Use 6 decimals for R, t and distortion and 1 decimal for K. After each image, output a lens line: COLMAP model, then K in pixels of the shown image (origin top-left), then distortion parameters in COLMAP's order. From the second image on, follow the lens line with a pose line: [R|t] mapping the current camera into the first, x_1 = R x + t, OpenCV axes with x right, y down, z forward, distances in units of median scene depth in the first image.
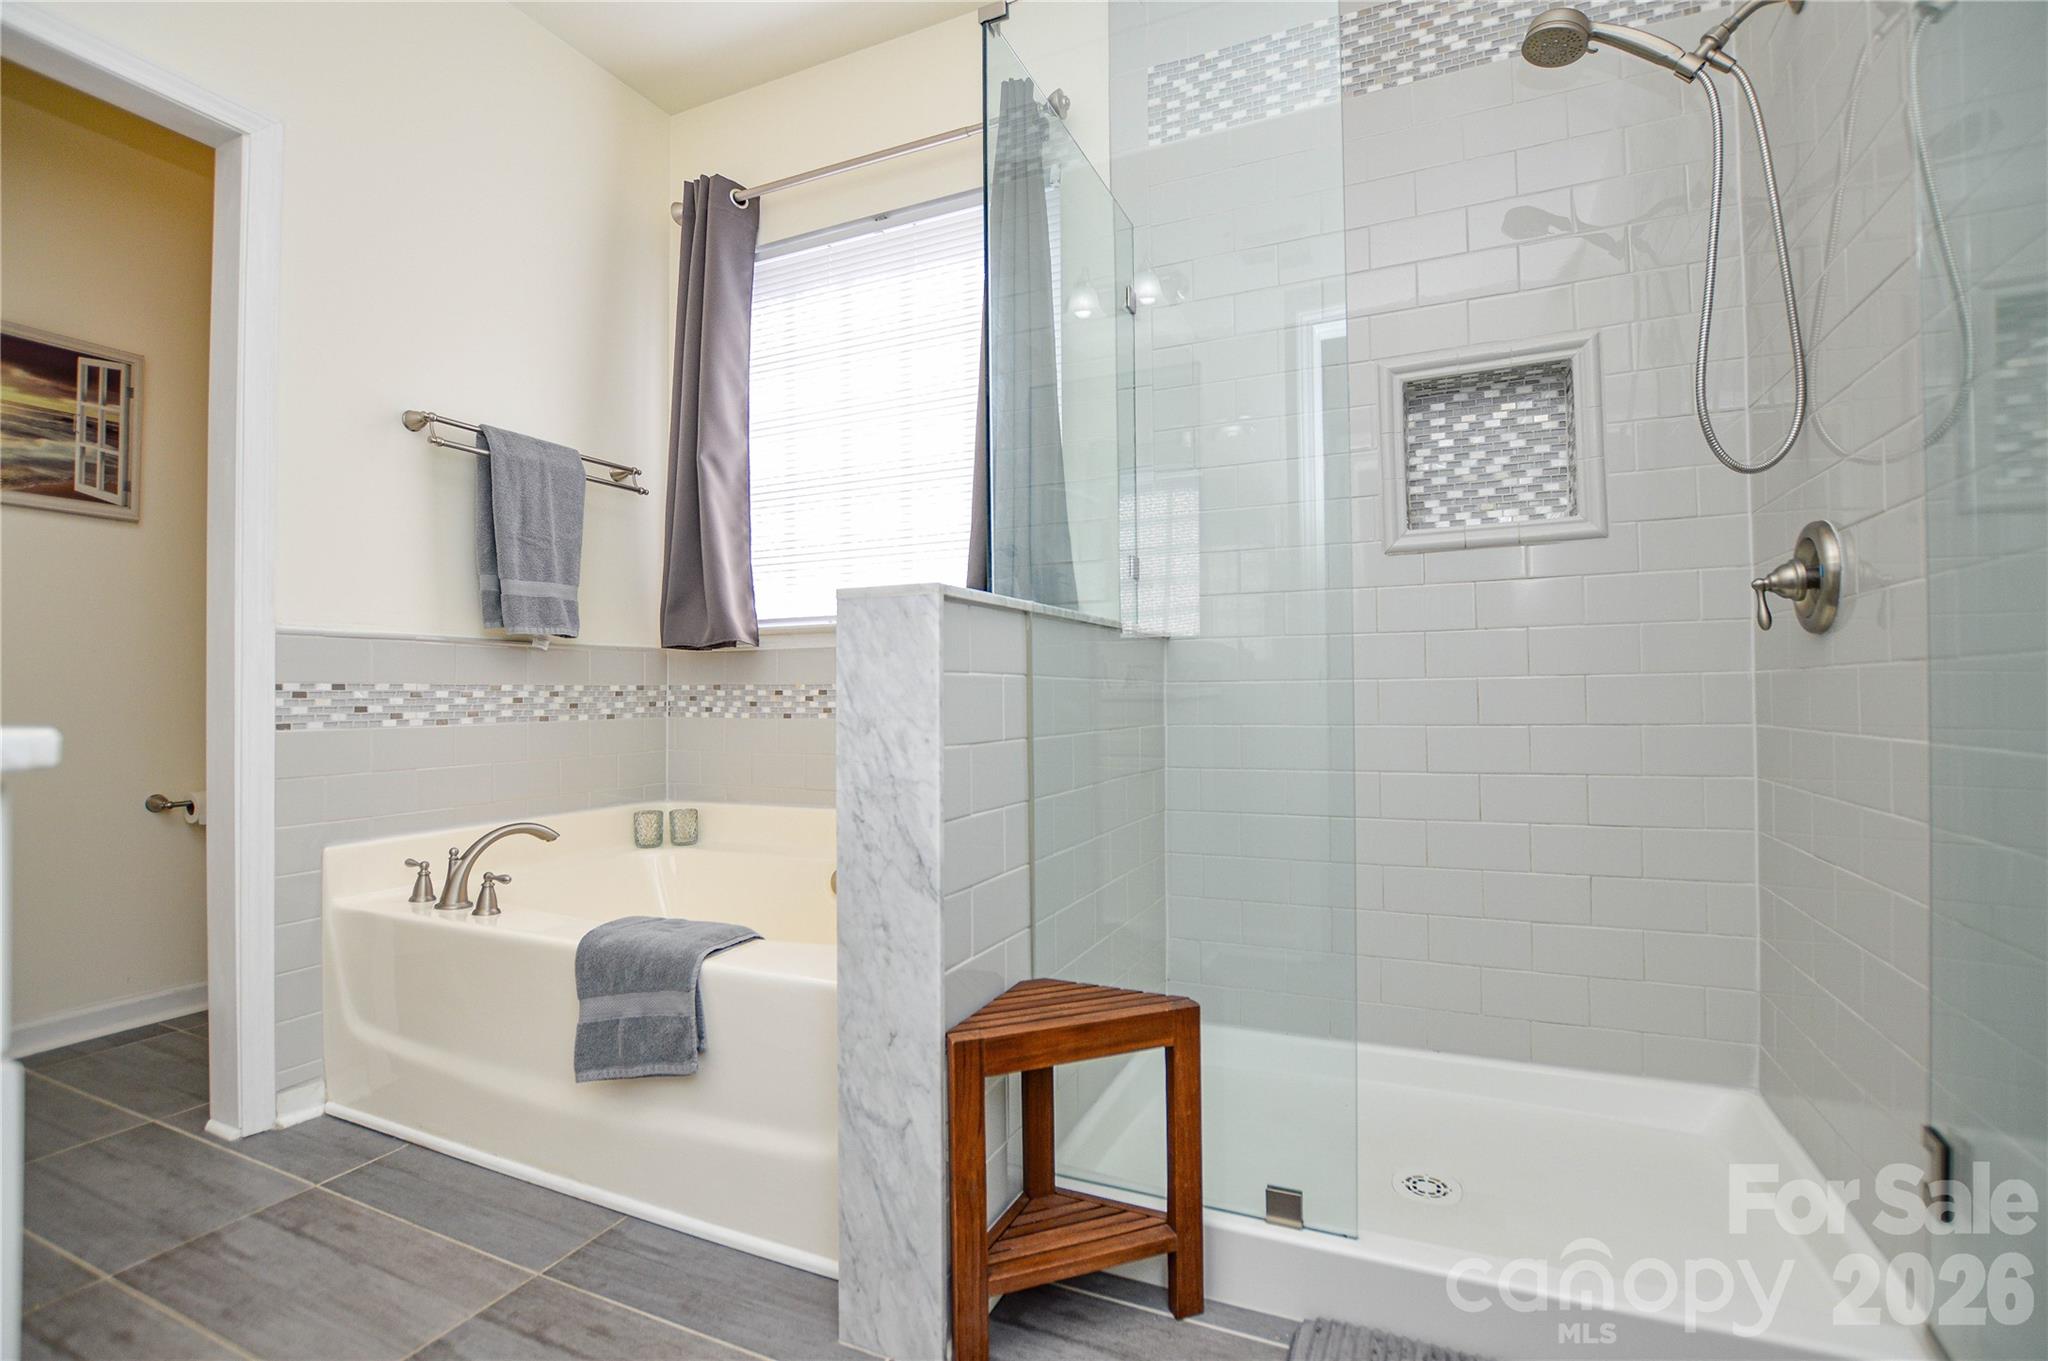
lens RADIAL K [[927.2, 0, 1024.0], [0, 927.2, 680.5], [0, 0, 1]] dist [-0.020139, 0.000033]
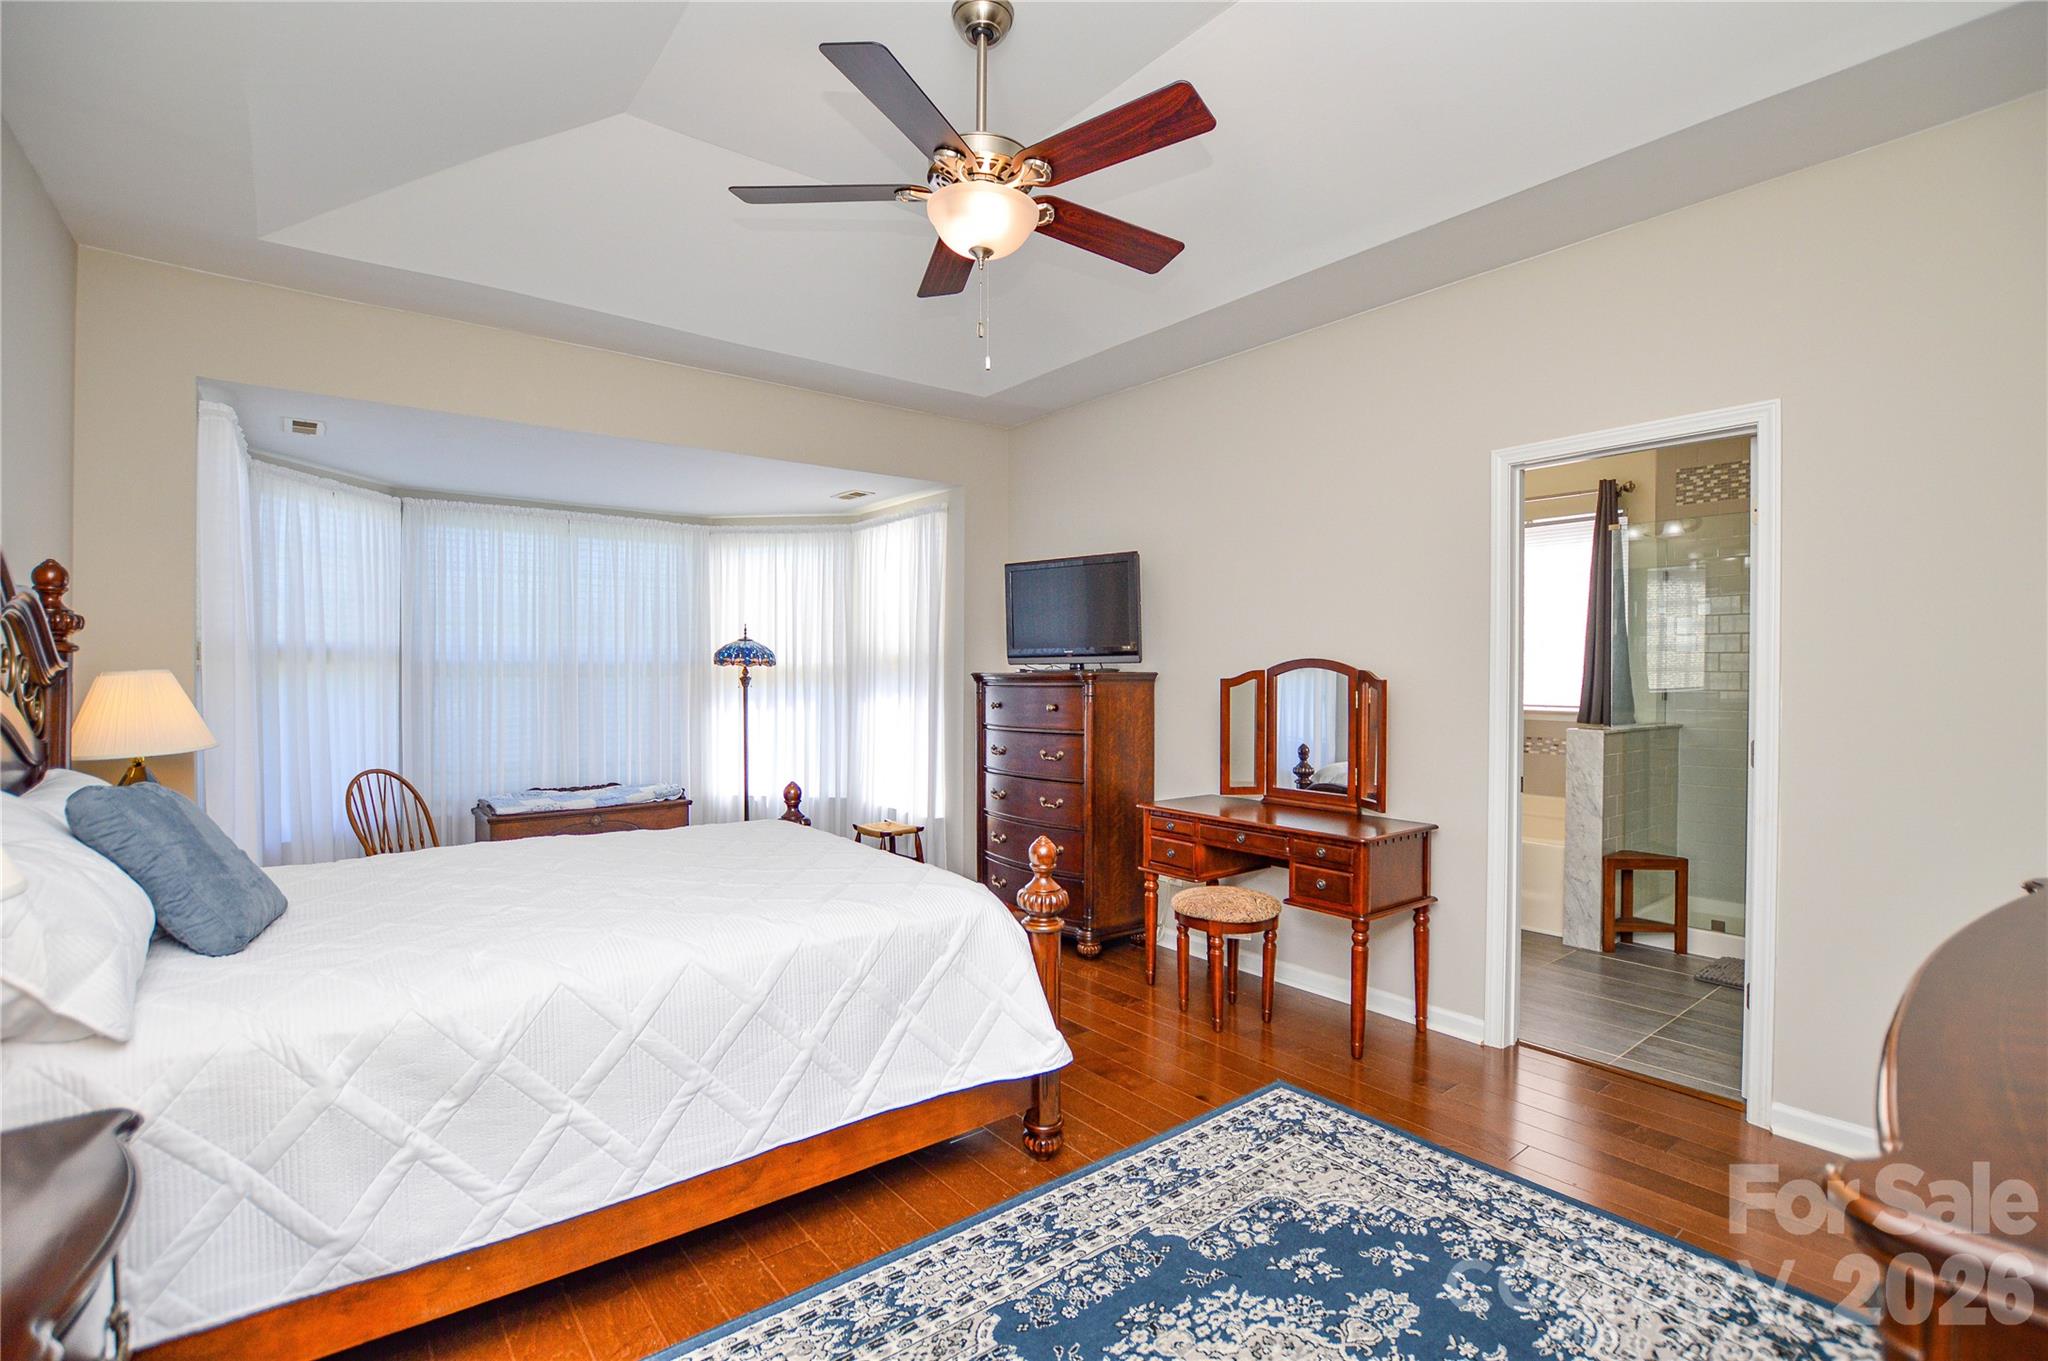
lens RADIAL K [[927.2, 0, 1024.0], [0, 927.2, 680.5], [0, 0, 1]] dist [-0.020139, 0.000033]
pose [[0.889602, 0.015336, -0.456480, -0.439439], [-0.004089, 0.999663, 0.025616, -0.360694], [0.456719, -0.020922, 0.889365, -3.005032]]
